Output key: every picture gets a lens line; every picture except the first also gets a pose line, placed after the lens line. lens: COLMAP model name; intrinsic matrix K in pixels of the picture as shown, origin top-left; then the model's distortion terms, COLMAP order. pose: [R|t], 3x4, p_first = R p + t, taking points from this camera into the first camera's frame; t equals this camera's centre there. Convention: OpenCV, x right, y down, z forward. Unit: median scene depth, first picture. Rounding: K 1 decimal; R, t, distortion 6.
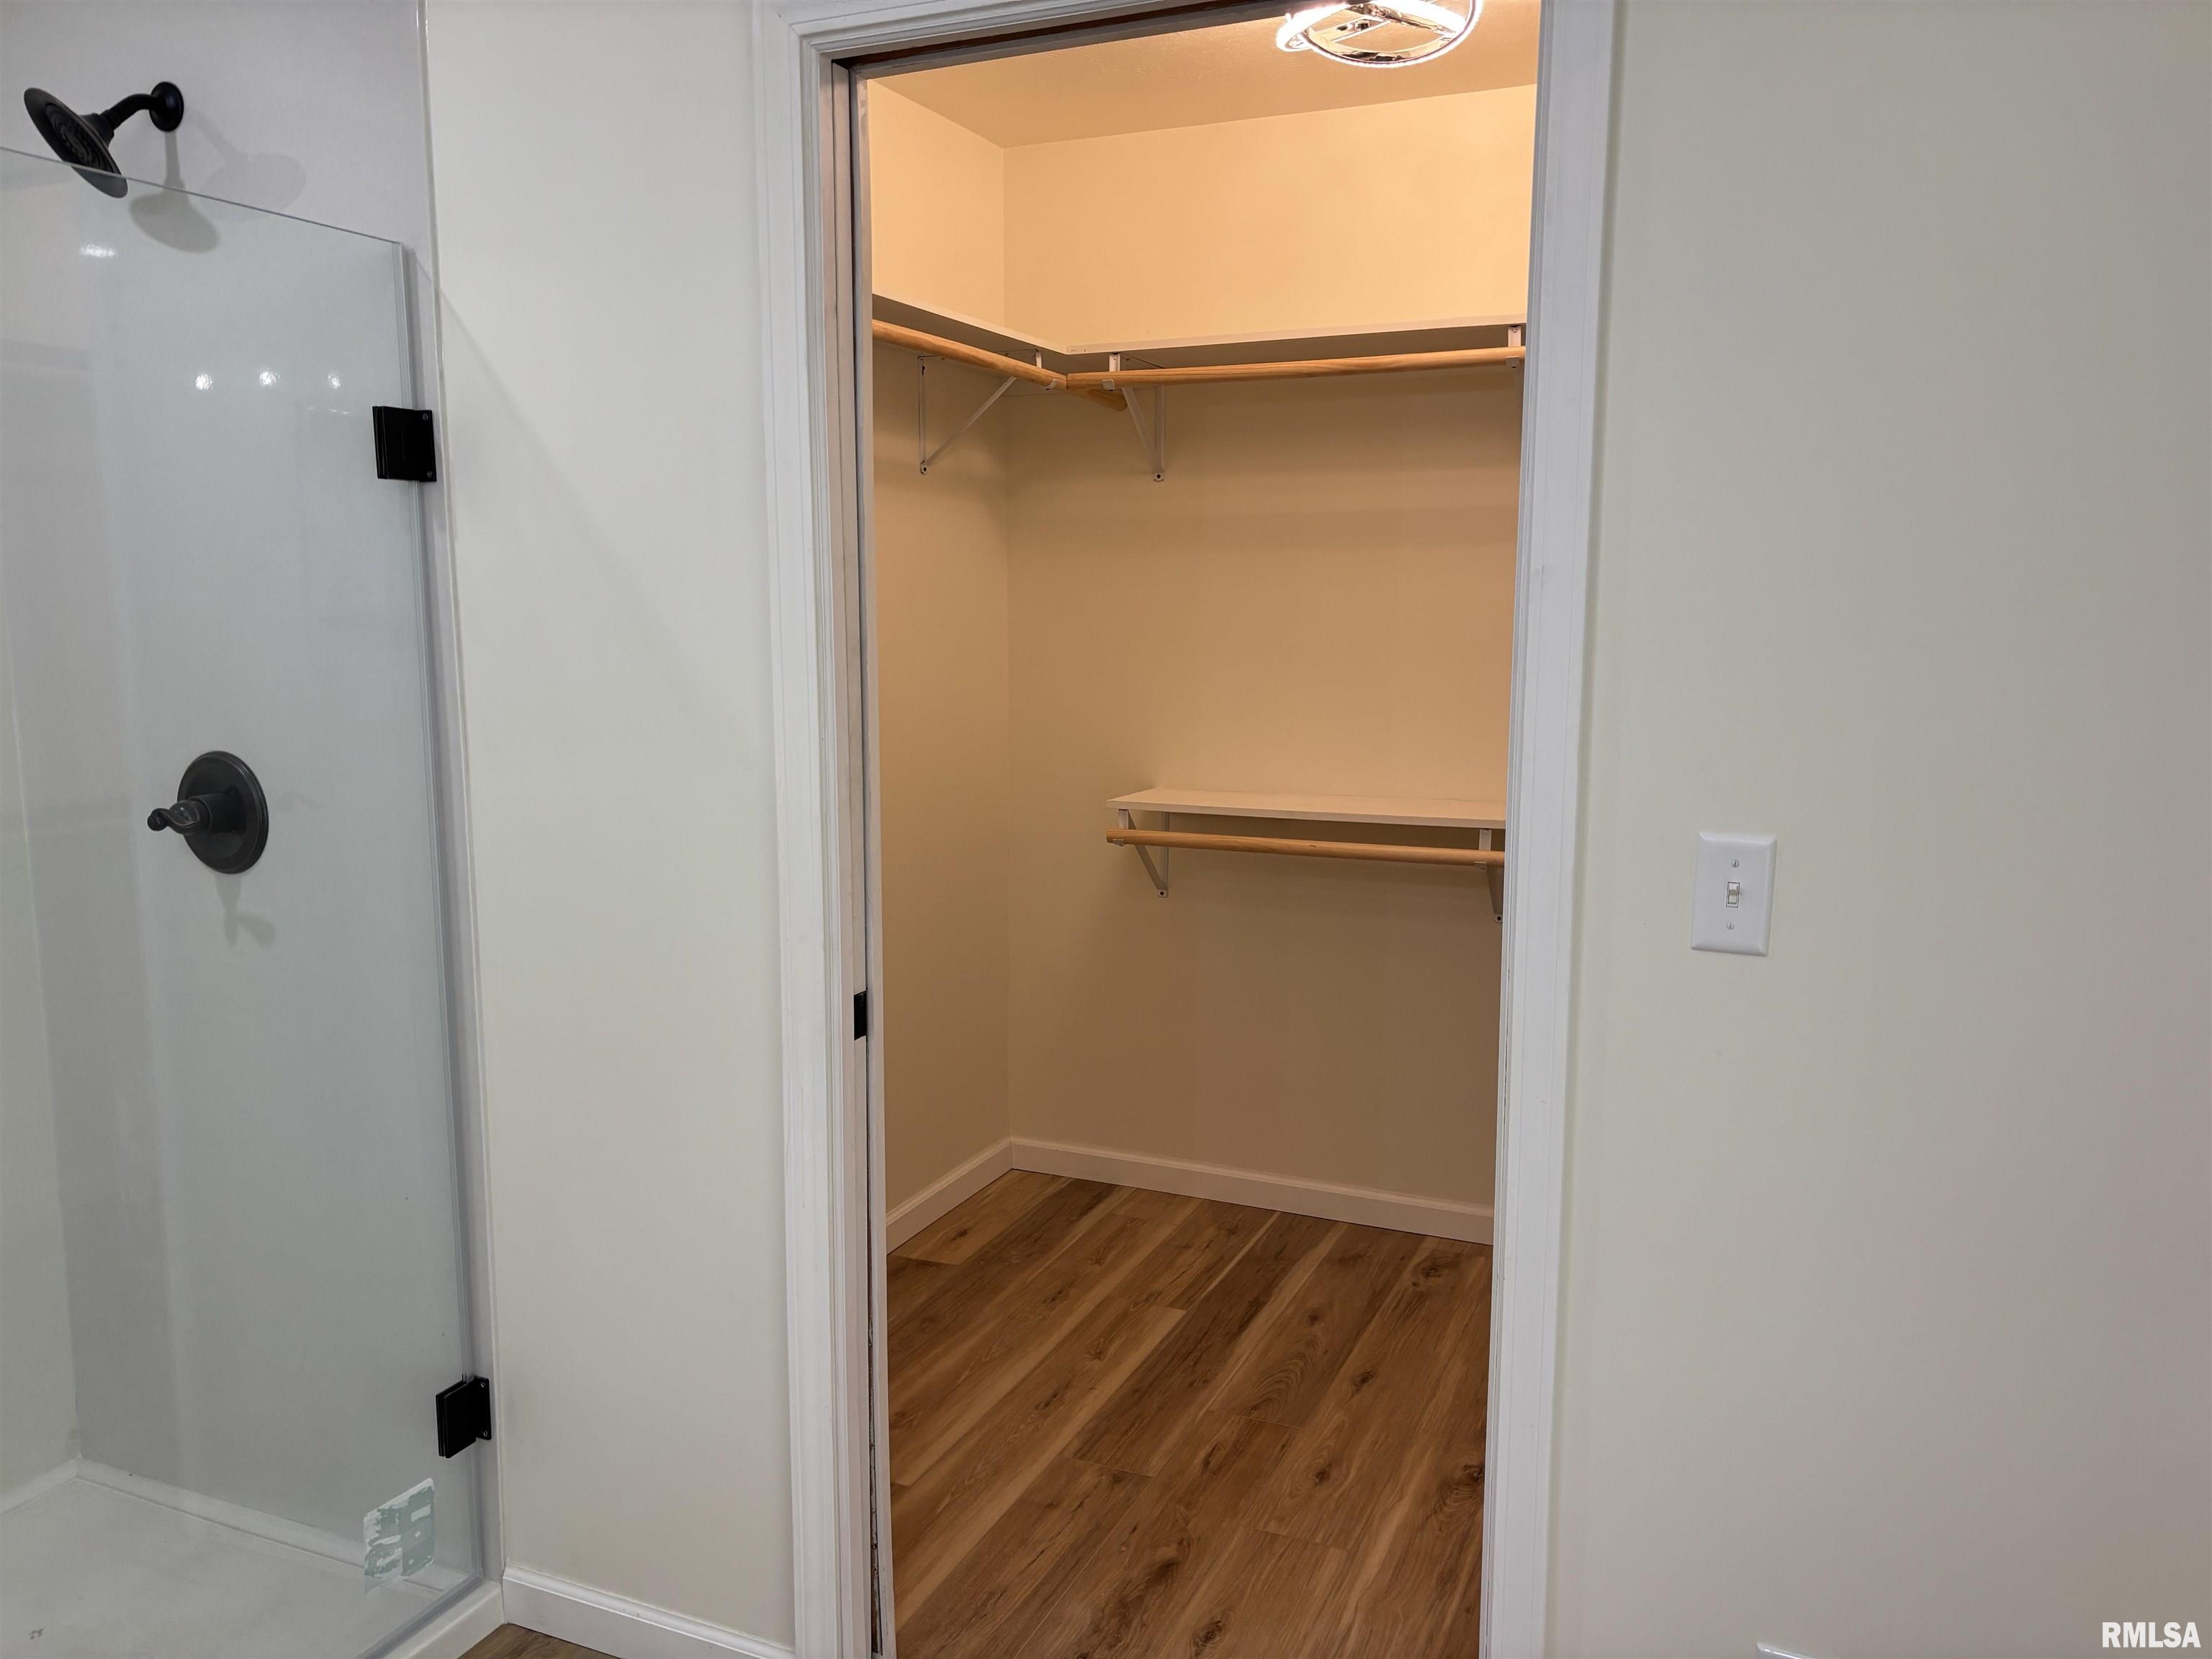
lens RADIAL K [[1680.2, 0, 1106.9], [0, 1680.2, 831.0], [0, 0, 1]] dist [0.045638, -0.039842]
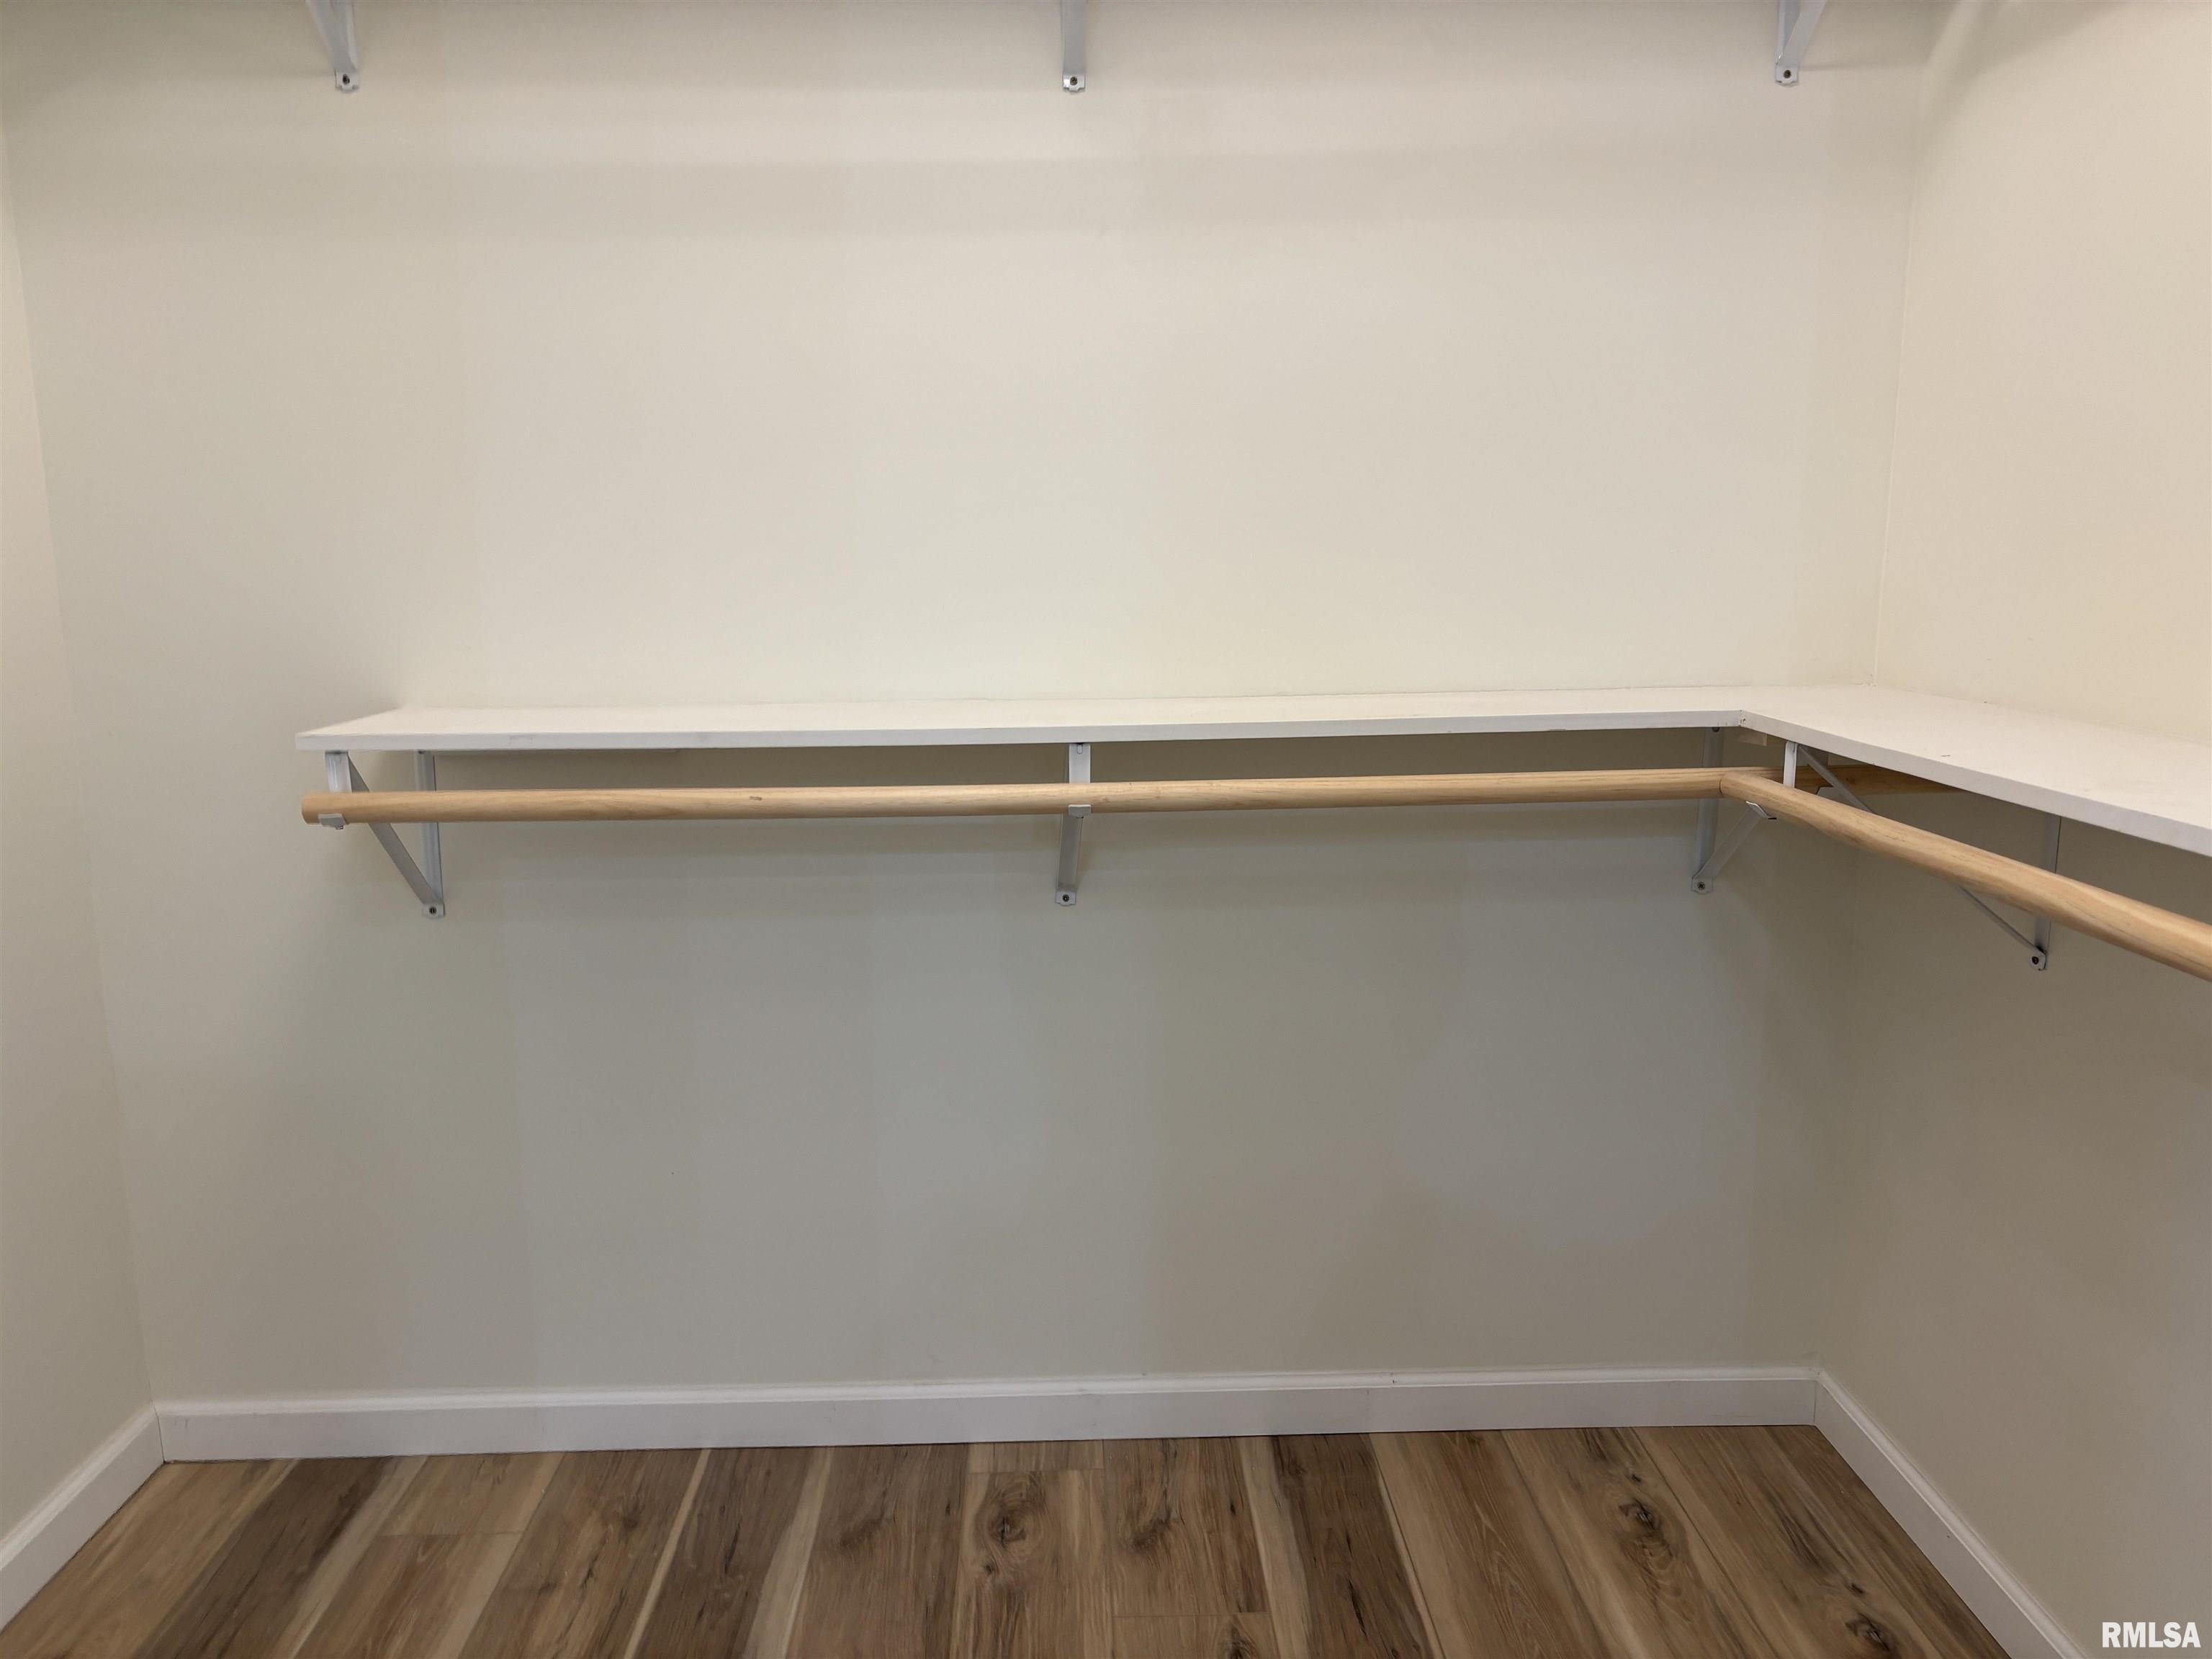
lens RADIAL K [[1680.2, 0, 1092.7], [0, 1680.2, 842.3], [0, 0, 1]] dist [0.045638, -0.039842]
pose [[0.905977, -0.088052, 0.414067, 0.003055], [0.068763, 0.995748, 0.061296, -0.001894], [-0.417704, -0.027060, 0.908180, 0.450287]]
